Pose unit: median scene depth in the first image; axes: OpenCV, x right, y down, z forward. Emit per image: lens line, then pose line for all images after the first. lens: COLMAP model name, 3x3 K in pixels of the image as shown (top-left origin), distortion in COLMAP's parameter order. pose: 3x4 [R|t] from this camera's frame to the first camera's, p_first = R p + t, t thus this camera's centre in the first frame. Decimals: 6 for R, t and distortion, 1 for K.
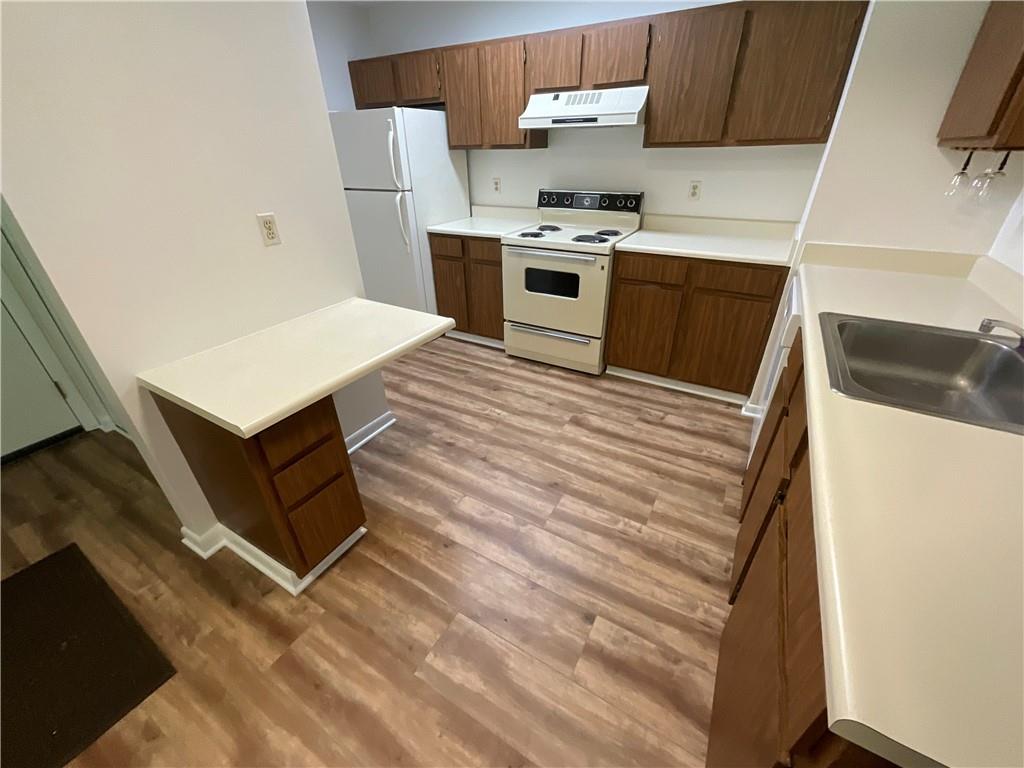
lens RADIAL K [[414.6, 0, 512.0], [0, 414.6, 384.0], [0, 0, 1]] dist [-0.013959, 0.008971]
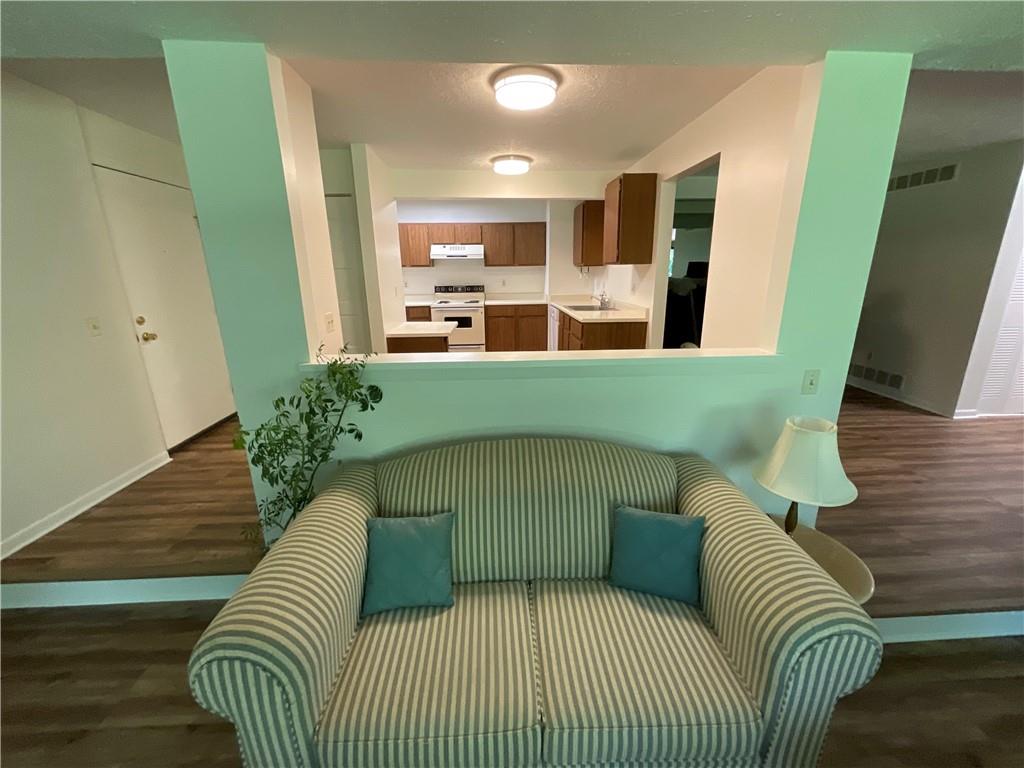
lens RADIAL K [[414.3, 0, 512.0], [0, 414.3, 384.0], [0, 0, 1]] dist [0.000375, 0.000318]
pose [[0.840563, -0.138892, 0.523605, -0.912609], [0.267766, 0.946764, -0.178715, 0.562801], [-0.470909, 0.290424, 0.833006, -0.910428]]
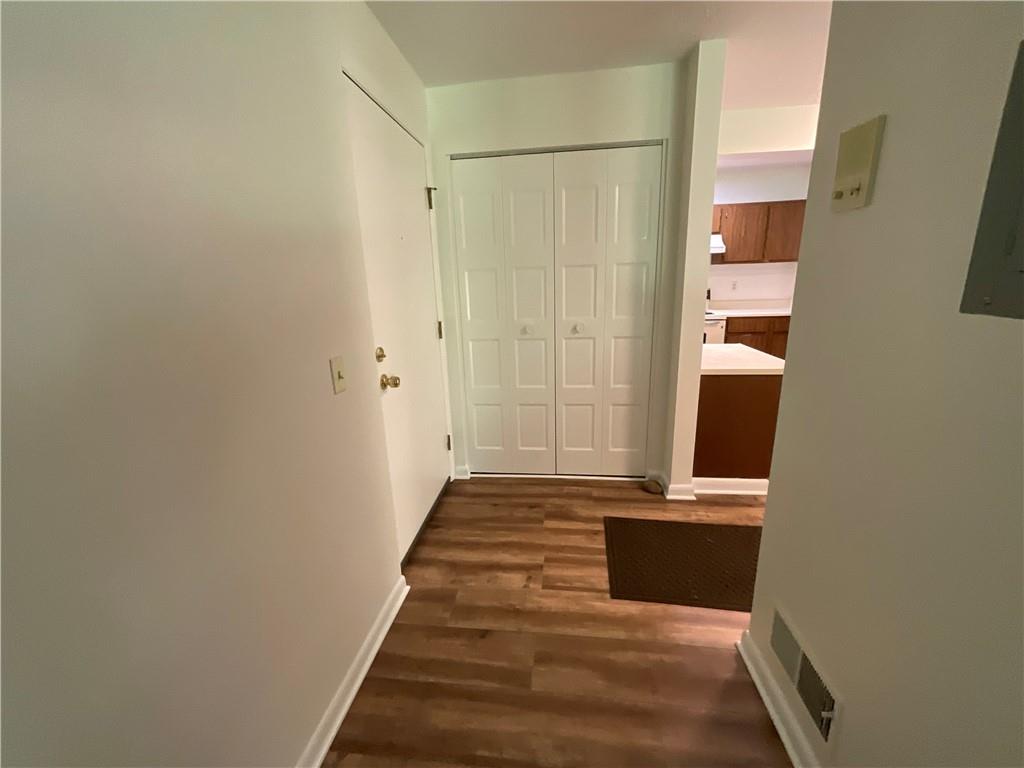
lens RADIAL K [[414.6, 0, 512.0], [0, 414.6, 384.0], [0, 0, 1]] dist [-0.013959, 0.008971]
pose [[0.919548, -0.109578, 0.377391, -1.215923], [0.209544, 0.949144, -0.234984, 0.154738], [-0.332450, 0.295159, 0.895745, -0.158317]]
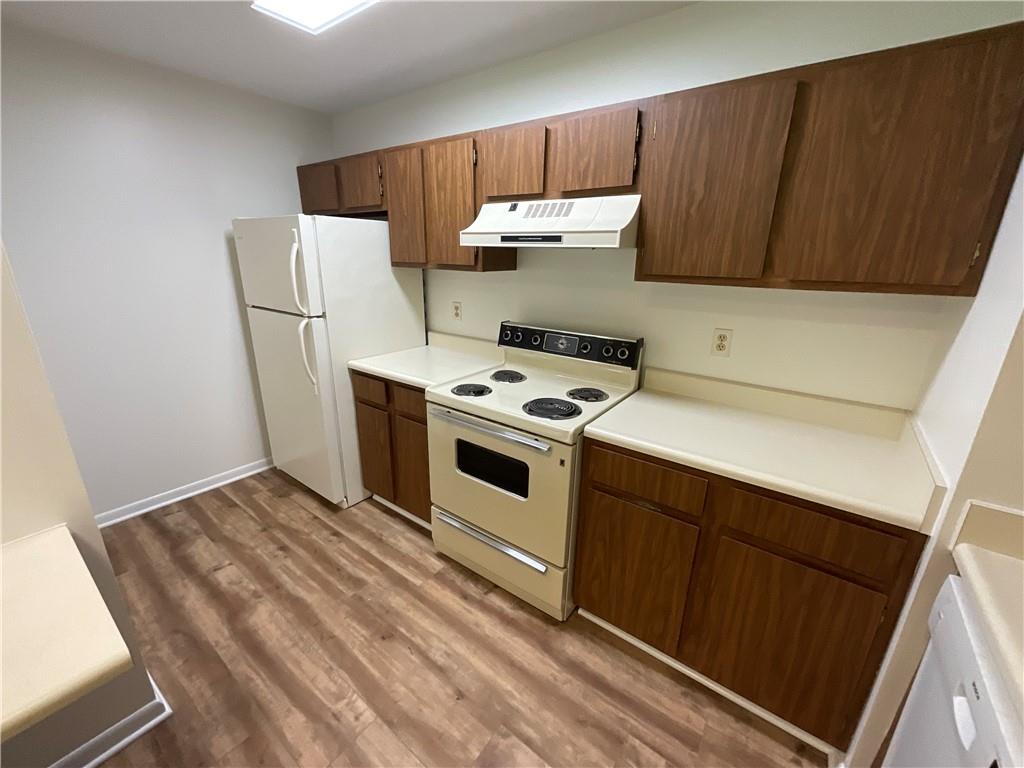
lens RADIAL K [[414.6, 0, 512.0], [0, 414.6, 384.0], [0, 0, 1]] dist [-0.013959, 0.008971]
pose [[0.993602, 0.065351, -0.092109, 0.191273], [-0.083558, 0.974068, -0.210259, -0.255629], [0.075980, 0.216610, 0.973297, 0.381636]]
